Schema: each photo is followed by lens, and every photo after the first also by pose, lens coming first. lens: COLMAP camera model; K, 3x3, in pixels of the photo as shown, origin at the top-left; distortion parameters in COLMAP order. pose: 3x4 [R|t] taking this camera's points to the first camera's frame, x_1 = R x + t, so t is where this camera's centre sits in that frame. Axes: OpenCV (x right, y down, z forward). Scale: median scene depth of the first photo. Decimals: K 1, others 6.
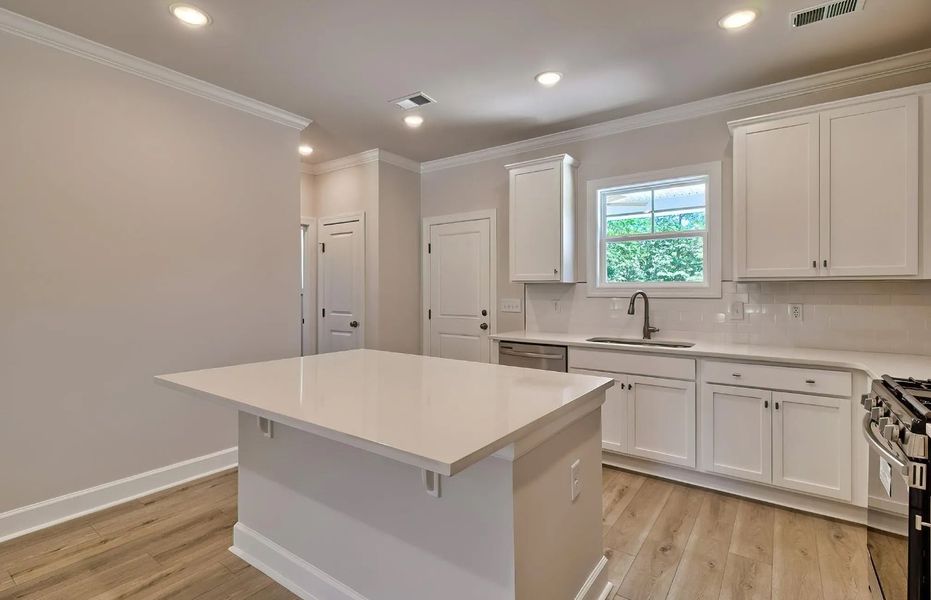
lens RADIAL K [[438.6, 0, 467.0], [0, 438.6, 293.4], [0, 0, 1]] dist [0.002048, 0.001494]
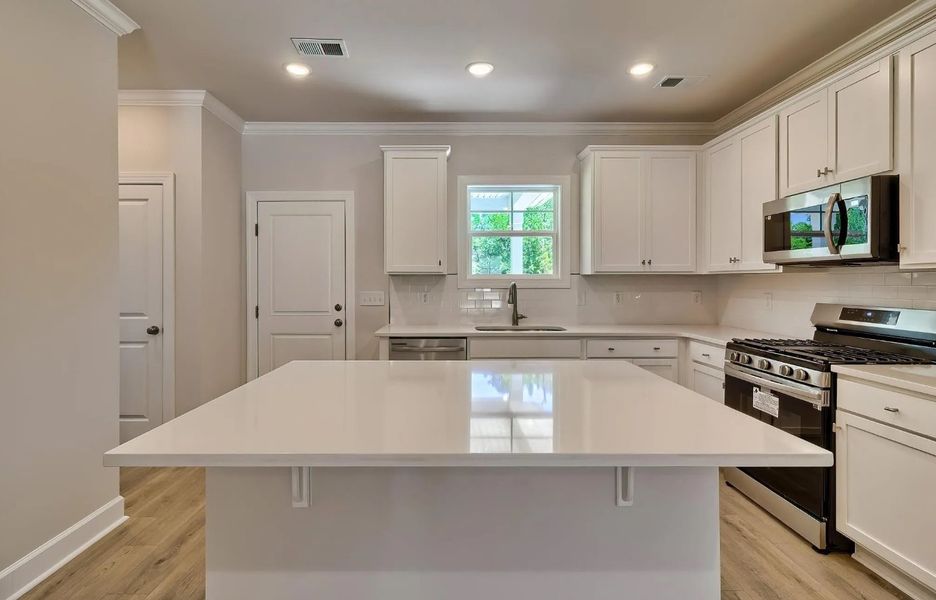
lens RADIAL K [[441.0, 0, 451.0], [0, 441.0, 281.5], [0, 0, 1]] dist [0.002048, 0.001494]
pose [[0.807794, -0.002180, 0.589461, -0.360134], [0.005913, 0.999973, -0.004406, -0.003379], [-0.589435, 0.007045, 0.807785, 0.182073]]
